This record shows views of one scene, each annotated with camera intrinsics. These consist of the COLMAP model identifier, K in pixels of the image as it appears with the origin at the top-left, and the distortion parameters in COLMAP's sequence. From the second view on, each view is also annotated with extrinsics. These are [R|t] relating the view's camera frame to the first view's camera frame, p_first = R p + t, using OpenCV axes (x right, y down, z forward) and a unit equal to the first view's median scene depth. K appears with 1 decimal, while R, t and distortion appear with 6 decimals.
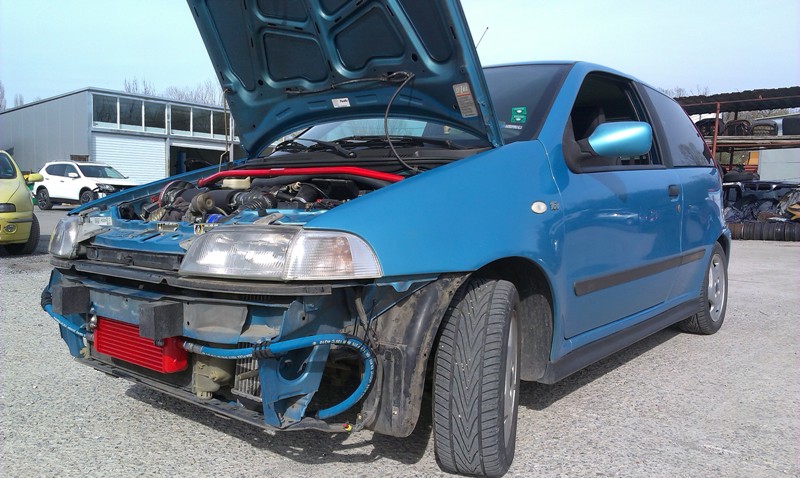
lens RADIAL K [[634.2, 0, 403.8], [0, 634.2, 254.2], [0, 0, 1]] dist [-0.002081, -0.091976]
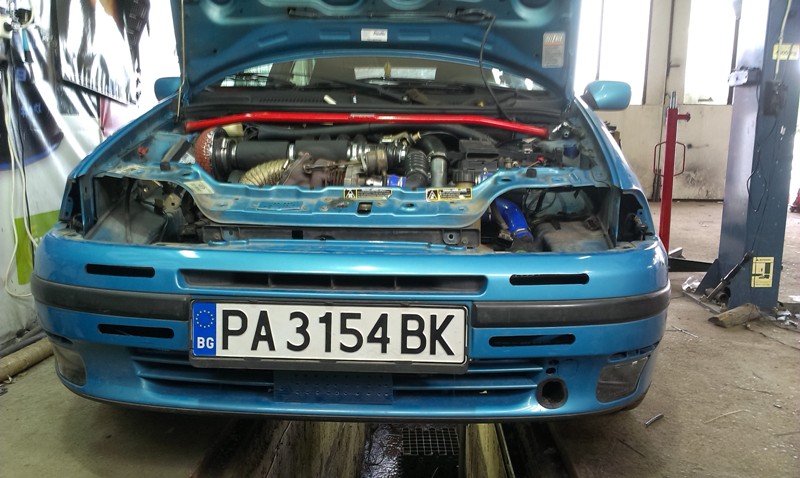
lens RADIAL K [[634.2, 0, 403.8], [0, 634.2, 254.2], [0, 0, 1]] dist [-0.002081, -0.091976]
pose [[0.808885, -0.104729, 0.578565, -0.704071], [0.042854, 0.991893, 0.119634, -0.053619], [-0.586404, -0.071976, 0.806815, 0.311549]]
